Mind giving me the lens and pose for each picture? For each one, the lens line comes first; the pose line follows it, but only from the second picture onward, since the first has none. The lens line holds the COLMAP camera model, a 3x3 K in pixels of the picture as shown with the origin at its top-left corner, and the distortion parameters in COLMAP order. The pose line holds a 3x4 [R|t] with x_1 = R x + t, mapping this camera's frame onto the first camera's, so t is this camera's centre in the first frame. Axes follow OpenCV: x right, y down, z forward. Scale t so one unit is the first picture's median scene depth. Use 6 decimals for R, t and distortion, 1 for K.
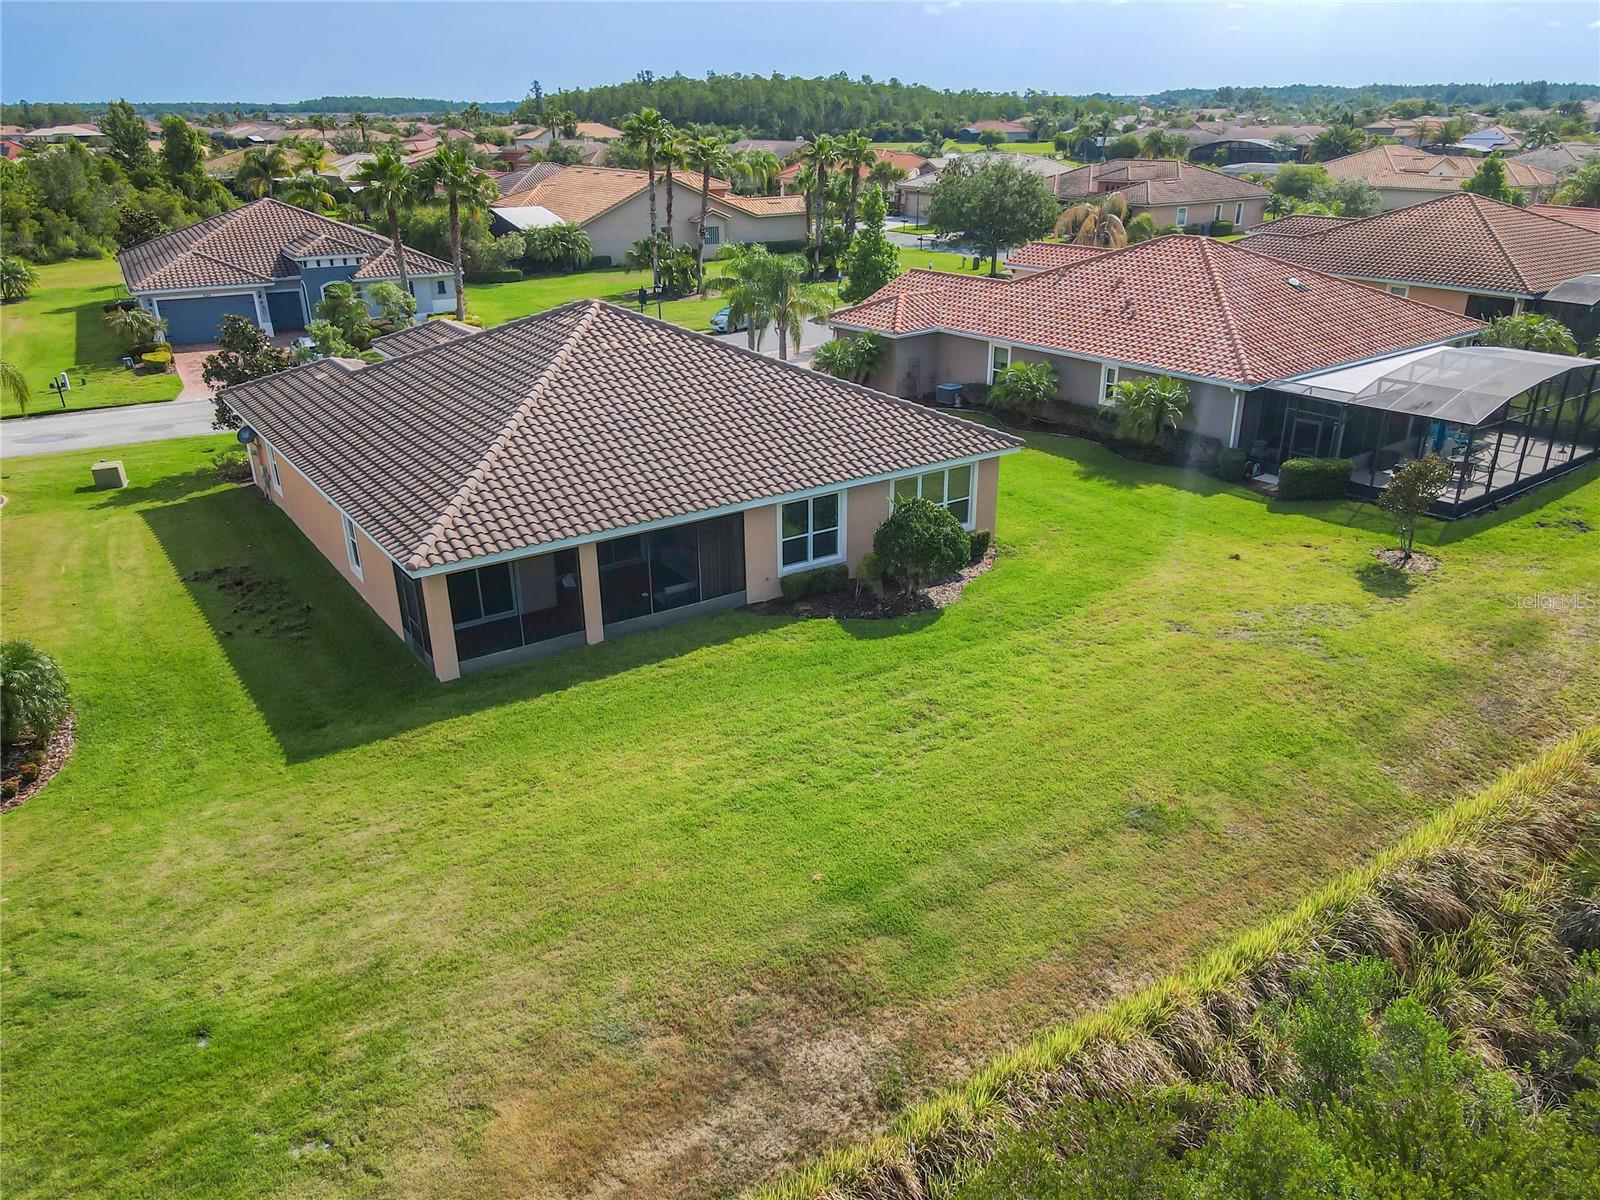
lens RADIAL K [[1223.6, 0, 800.0], [0, 1223.6, 600.0], [0, 0, 1]] dist [-0.008726, 0.016844]
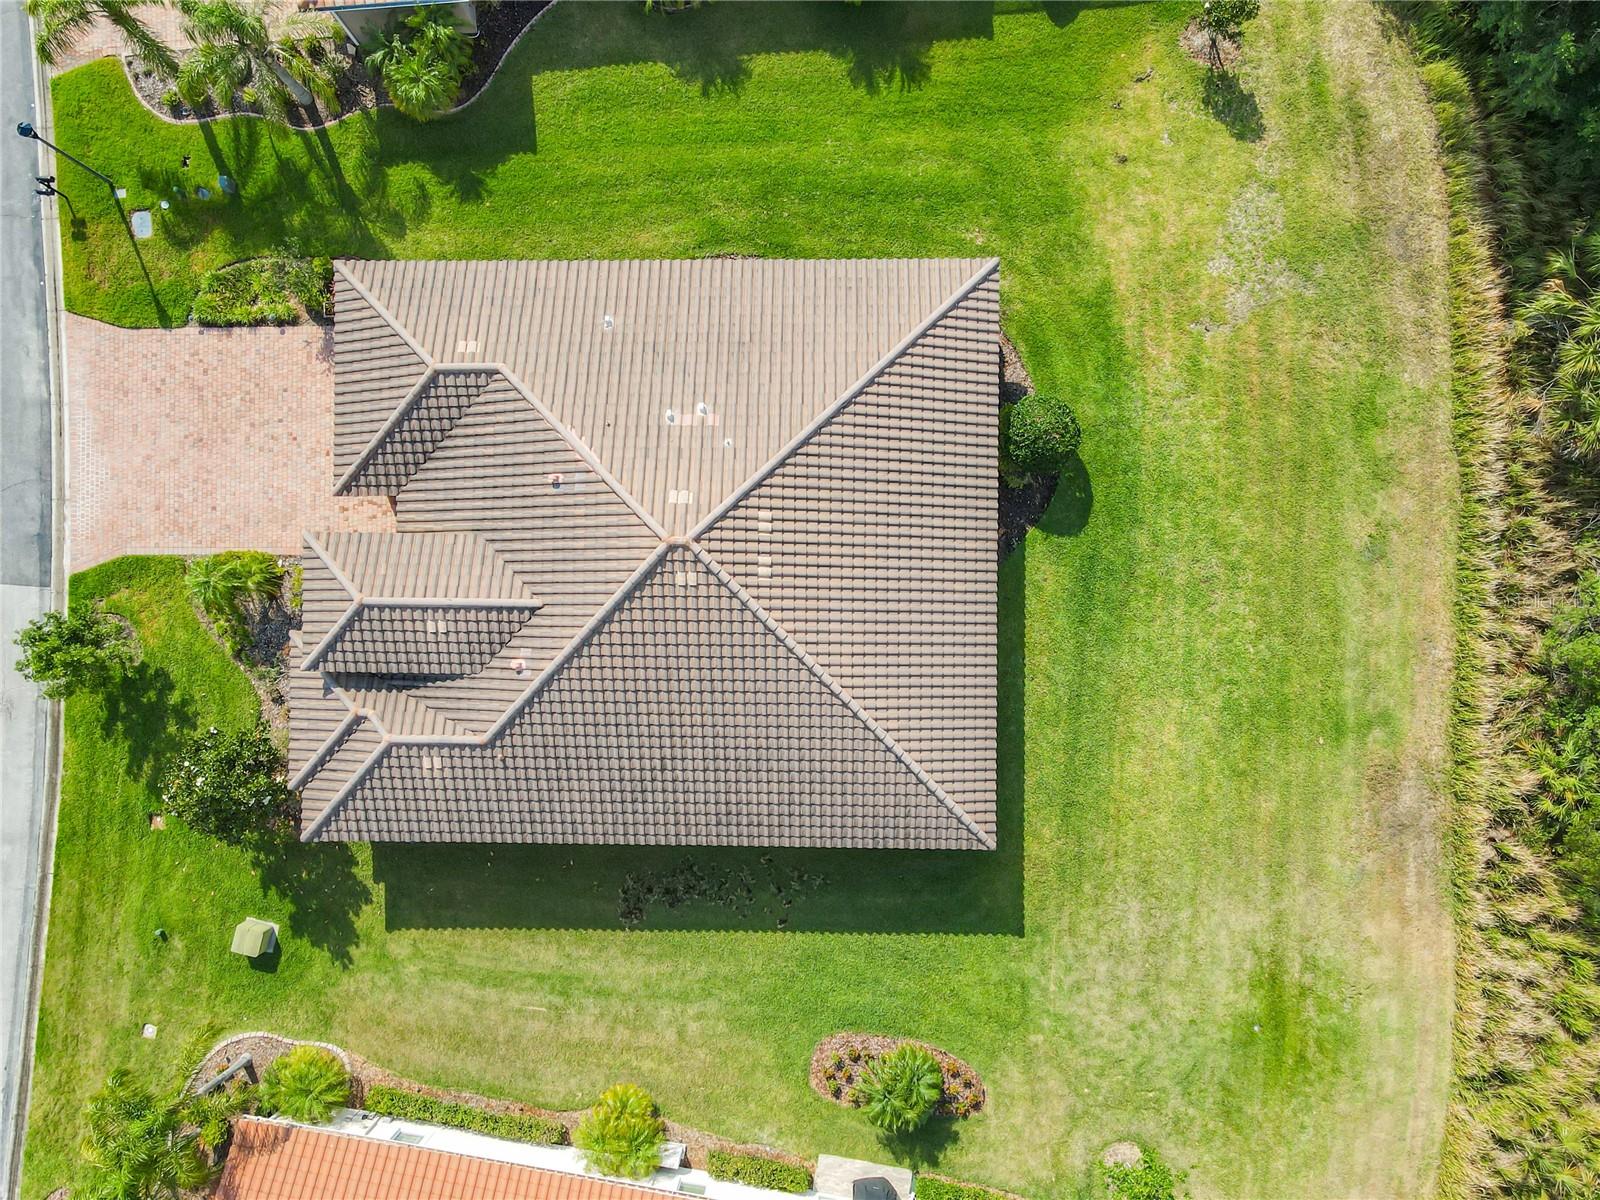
lens RADIAL K [[1202.0, 0, 793.9], [0, 1202.0, 632.1], [0, 0, 1]] dist [-0.007906, 0.032825]
pose [[0.561786, -0.827281, 0.001670, -0.208070], [0.339321, 0.232265, 0.911545, -1.204911], [-0.754492, -0.511527, 0.411197, 0.624641]]
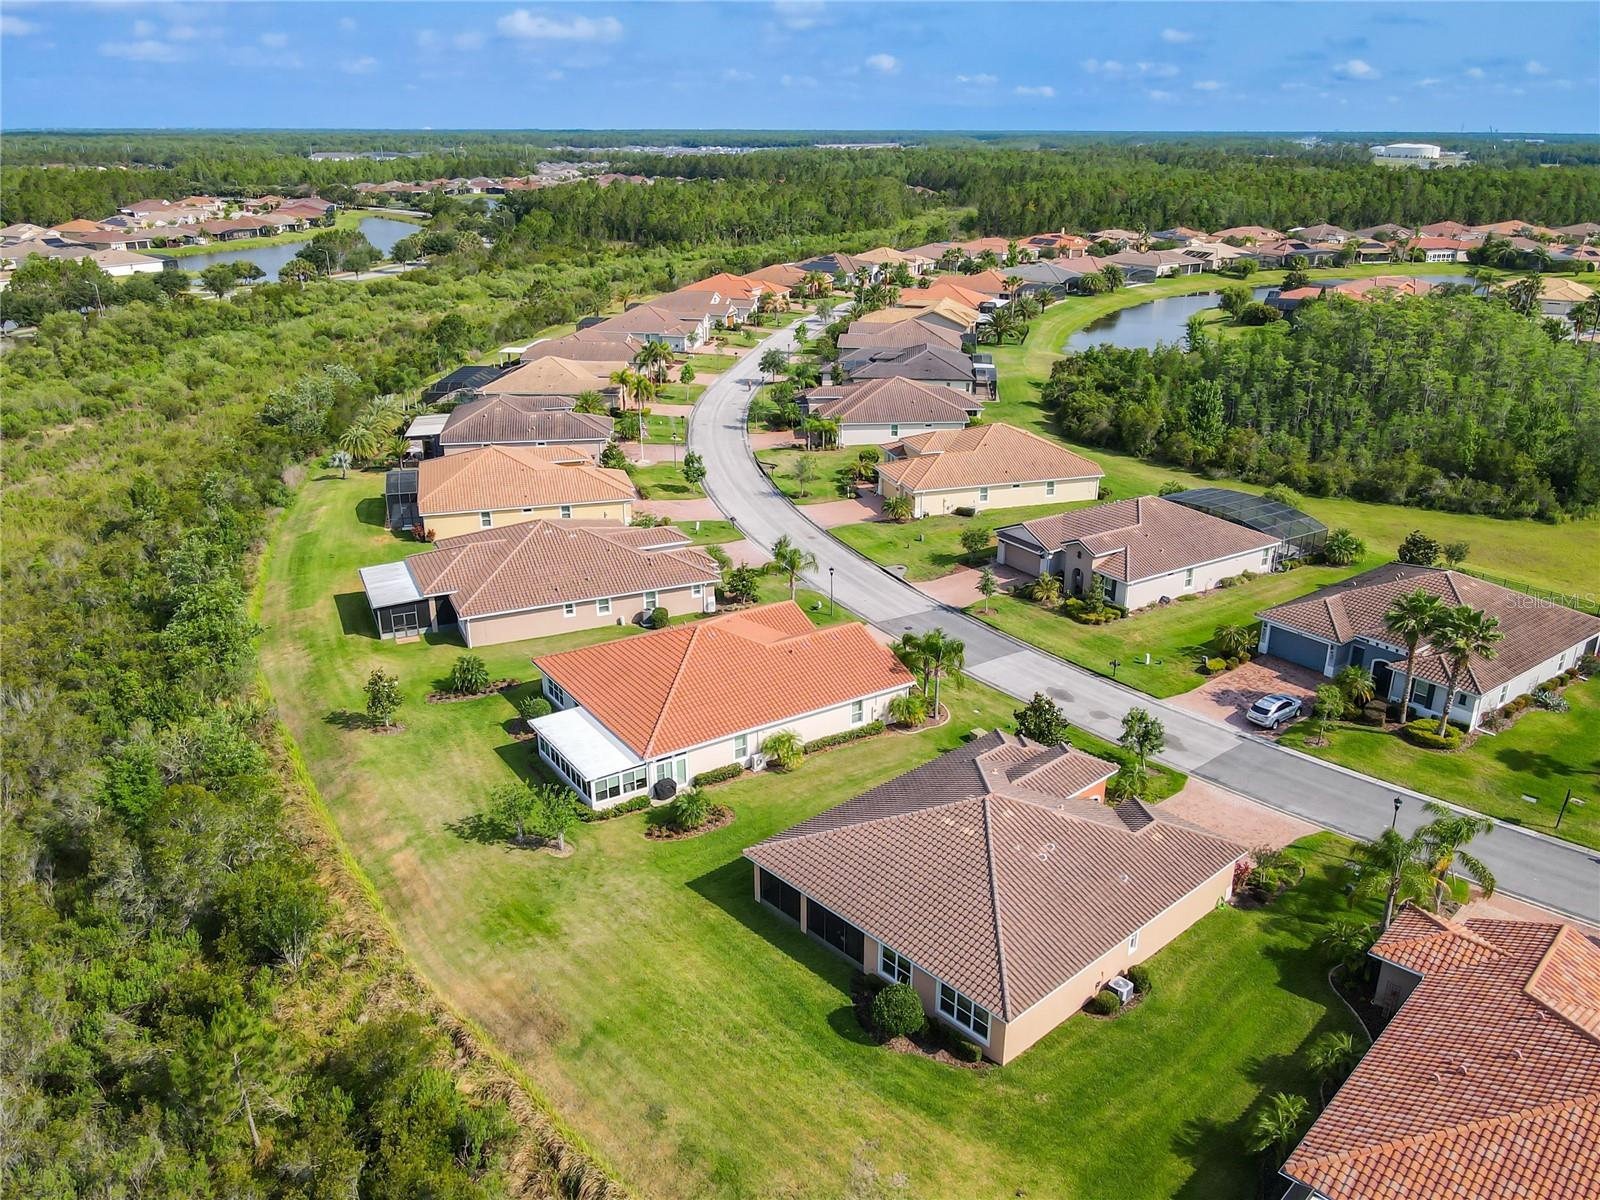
lens RADIAL K [[1223.6, 0, 800.0], [0, 1223.6, 600.0], [0, 0, 1]] dist [-0.008726, 0.016844]
pose [[0.153527, 0.366970, -0.917476, 1.515753], [-0.379681, 0.879116, 0.288093, -1.046679], [0.912289, 0.304118, 0.274300, 0.231643]]
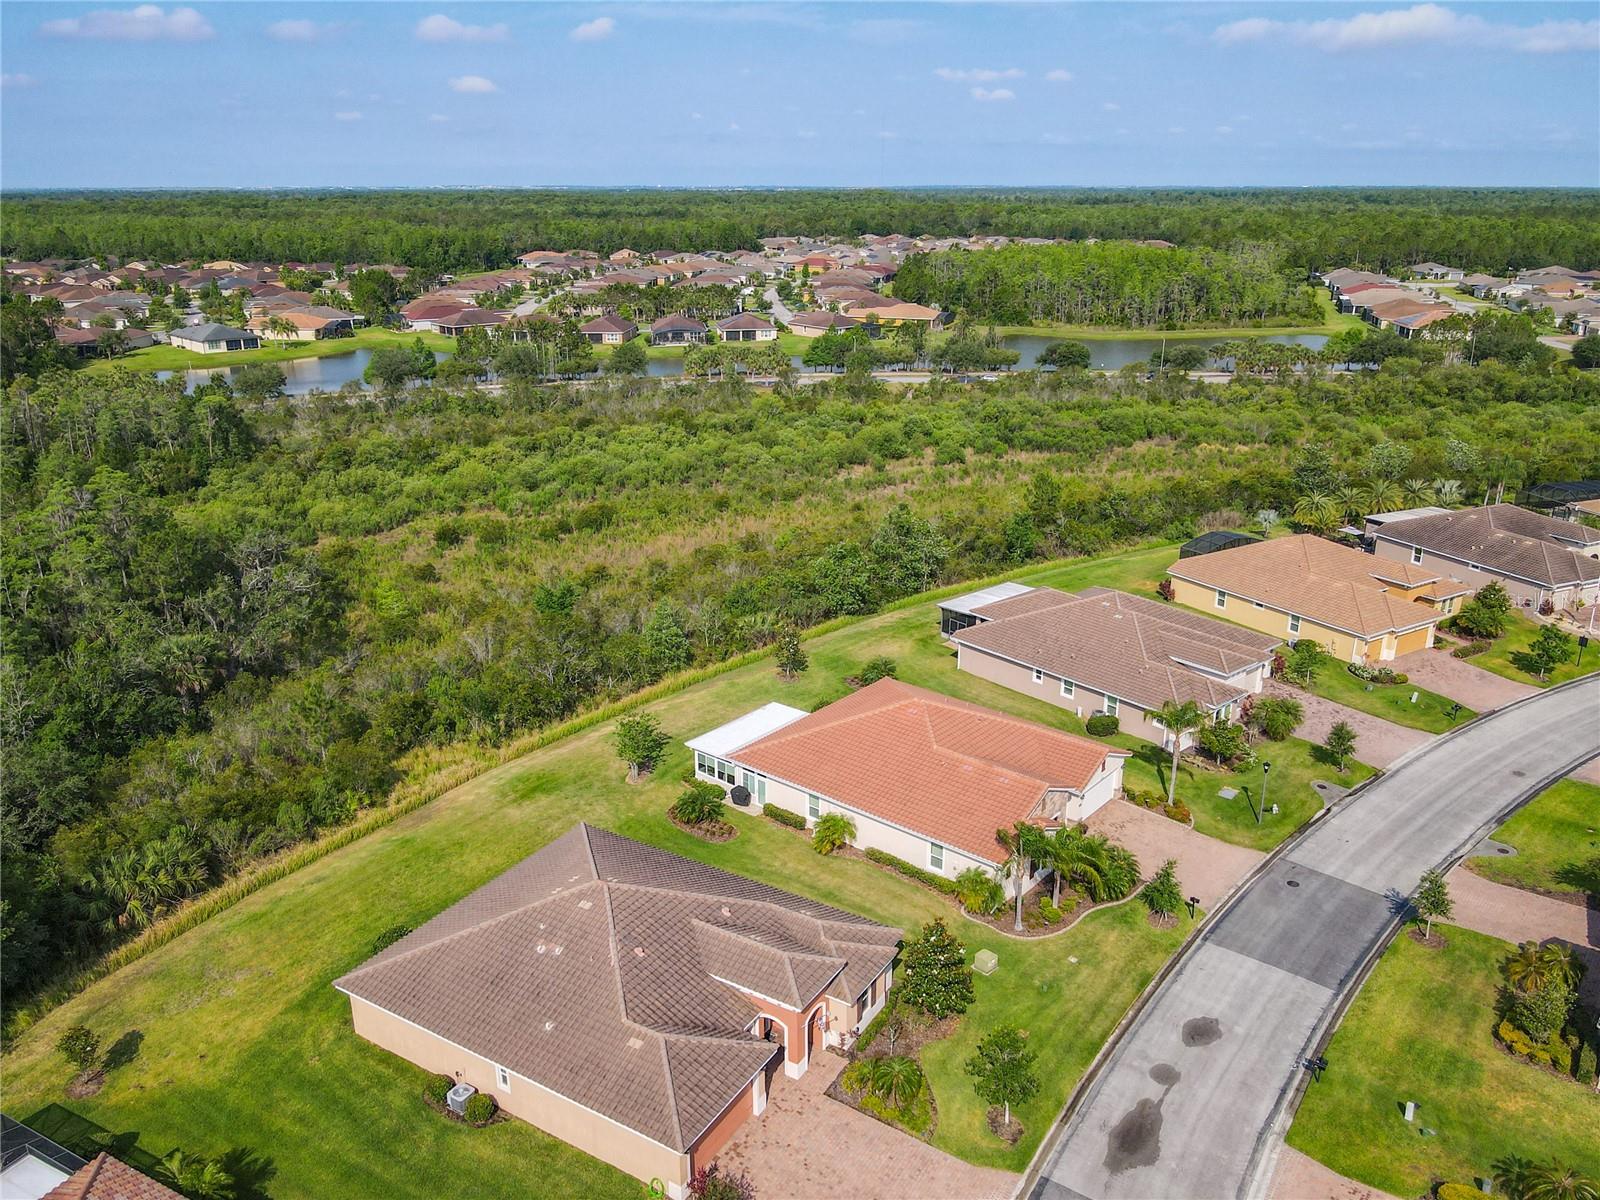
lens RADIAL K [[1223.6, 0, 800.0], [0, 1223.6, 600.0], [0, 0, 1]] dist [-0.008726, 0.016844]
pose [[-0.904864, 0.147455, -0.399346, 0.217969], [-0.152855, 0.762991, 0.628076, -1.888598], [0.397311, 0.629366, -0.667864, 2.321479]]
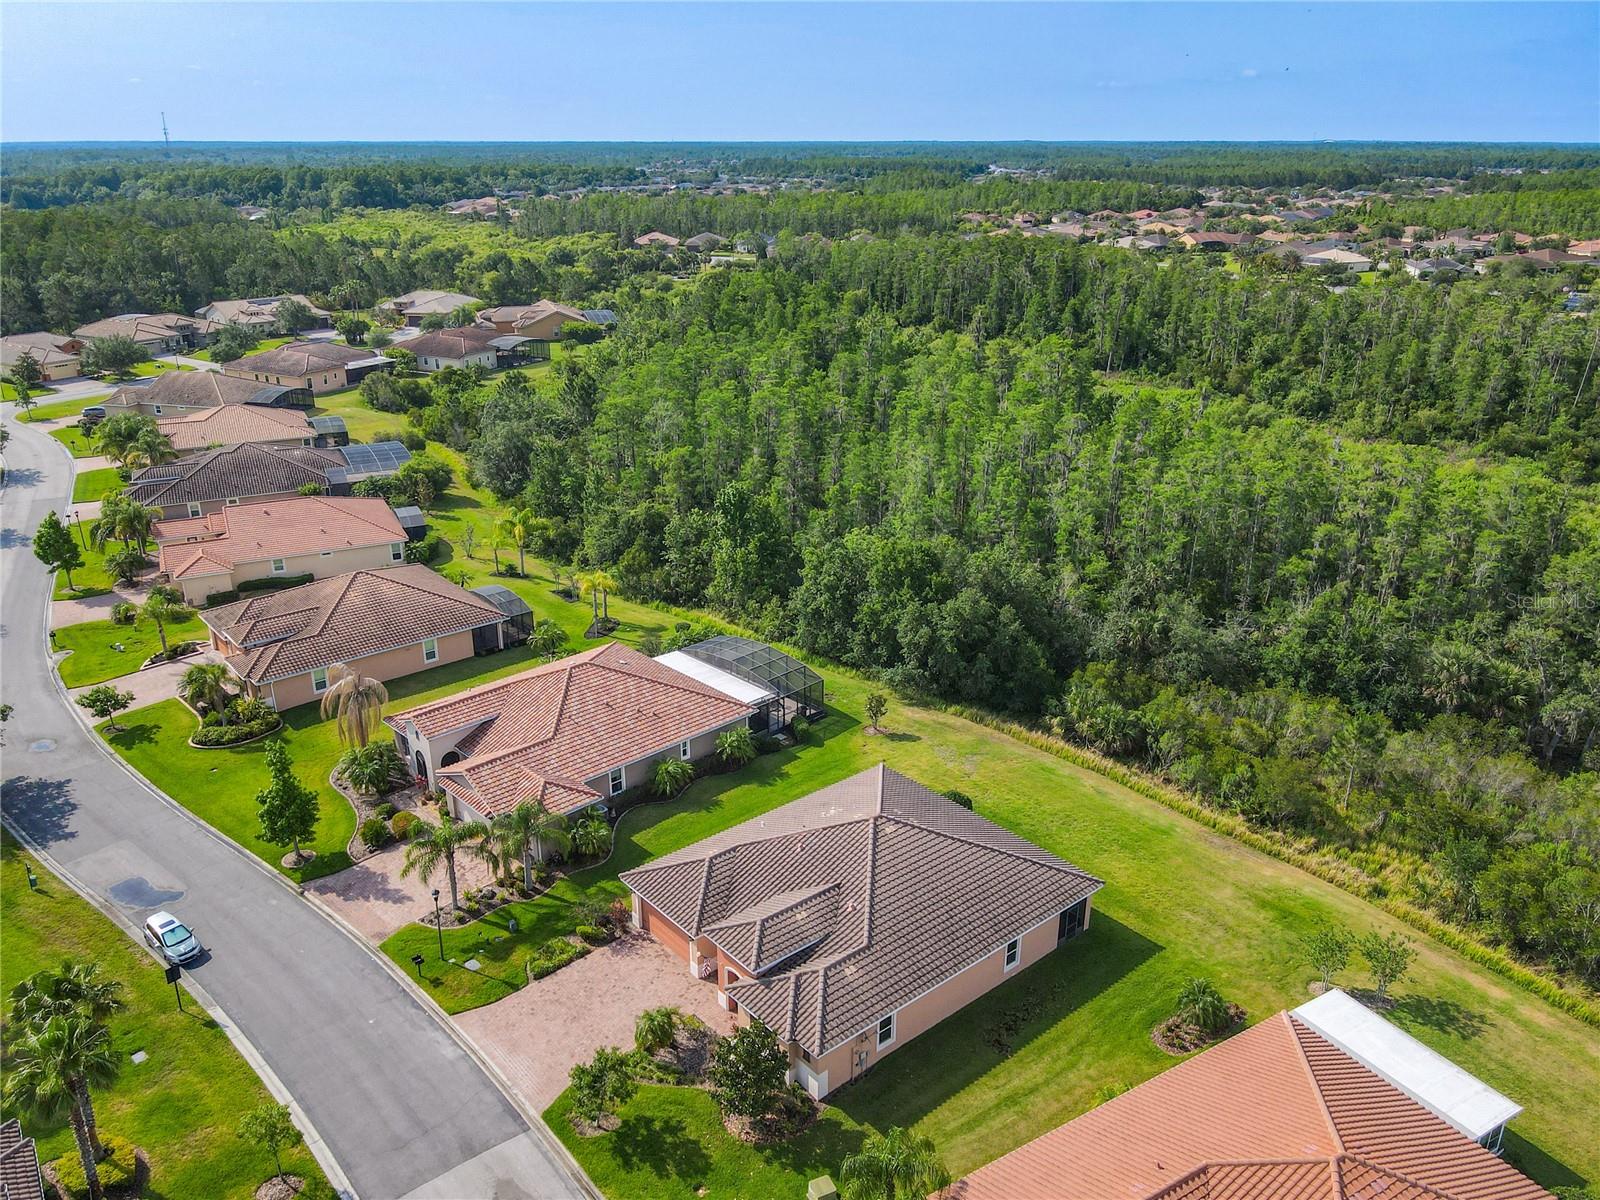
lens RADIAL K [[1187.0, 0, 773.7], [0, 1187.0, 640.8], [0, 0, 1]] dist [-0.000583, 0.007261]
pose [[-0.093870, -0.375857, 0.921911, -2.007172], [0.384524, 0.840458, 0.381801, -1.423059], [-0.918330, 0.390337, 0.065632, 1.088066]]
